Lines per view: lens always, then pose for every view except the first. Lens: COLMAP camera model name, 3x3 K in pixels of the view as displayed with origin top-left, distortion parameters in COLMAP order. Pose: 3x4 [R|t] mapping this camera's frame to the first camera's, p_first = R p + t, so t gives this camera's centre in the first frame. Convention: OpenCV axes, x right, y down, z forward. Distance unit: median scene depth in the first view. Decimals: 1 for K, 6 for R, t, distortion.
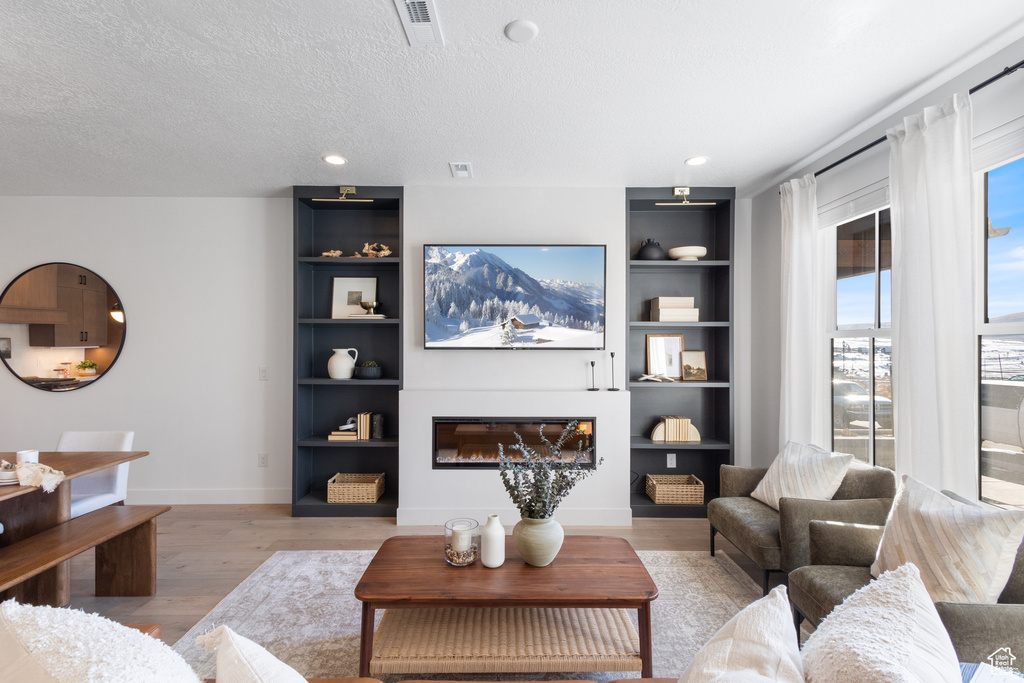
lens RADIAL K [[472.8, 0, 507.6], [0, 472.8, 346.7], [0, 0, 1]] dist [0.000960, -0.000050]
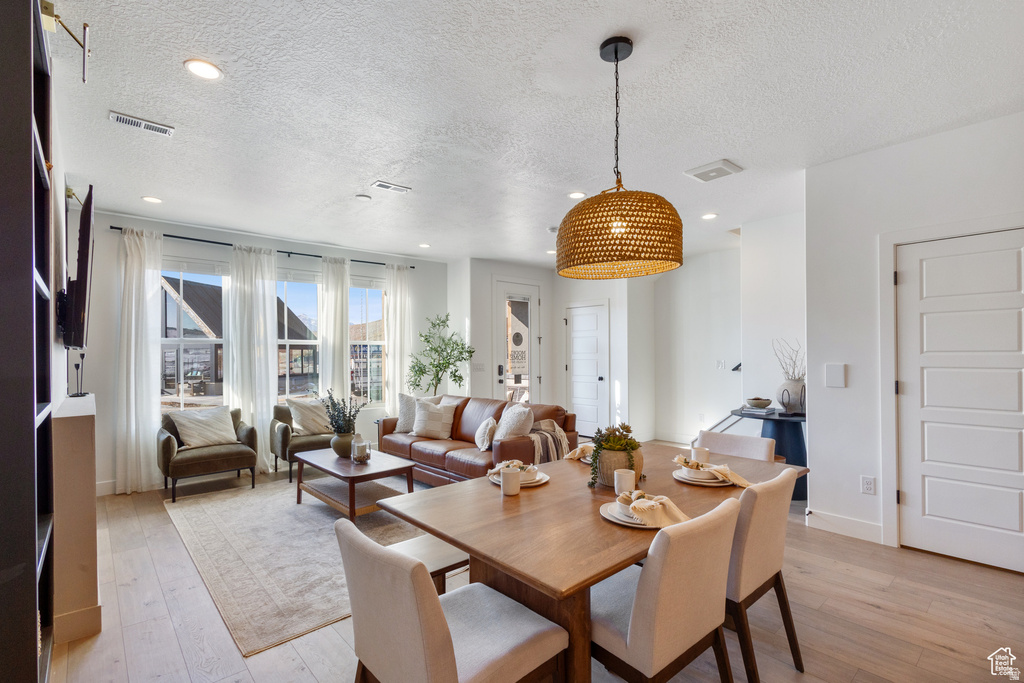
lens RADIAL K [[472.8, 0, 507.6], [0, 472.8, 346.7], [0, 0, 1]] dist [0.000960, -0.000050]
pose [[-0.657926, 0.007741, 0.753043, -0.964187], [0.003148, 0.999967, -0.007529, 0.007708], [-0.753076, -0.002583, -0.657929, 0.918277]]
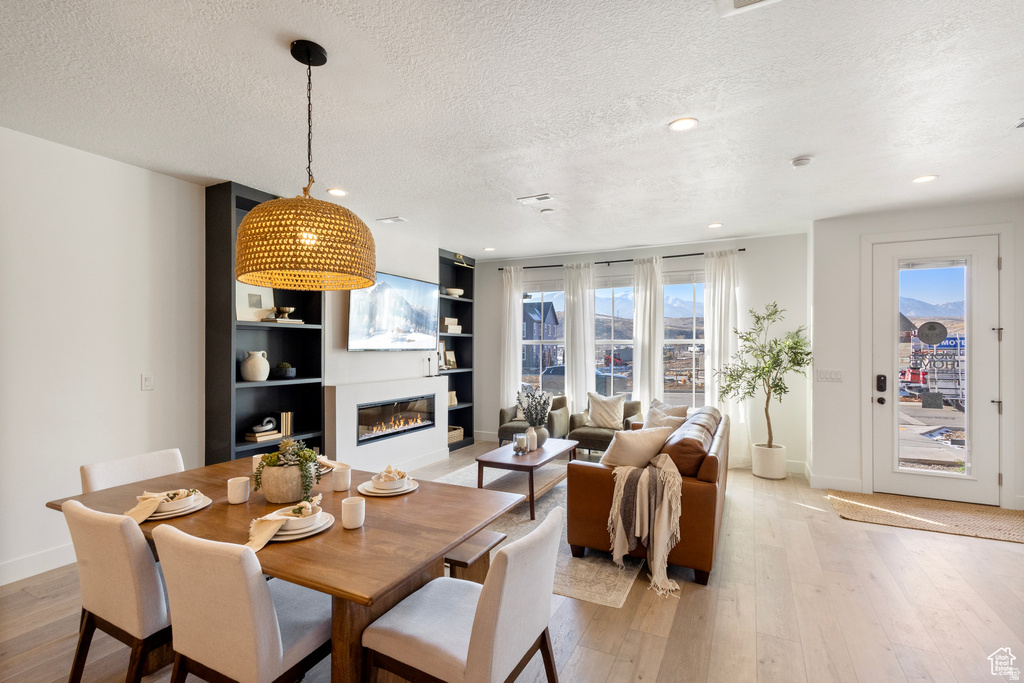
lens RADIAL K [[472.8, 0, 507.6], [0, 472.8, 346.7], [0, 0, 1]] dist [0.000960, -0.000050]
pose [[0.462979, -0.000922, 0.886369, -1.019034], [0.001032, 0.999999, 0.000501, -0.005675], [-0.886369, 0.000683, 0.462980, 0.058581]]
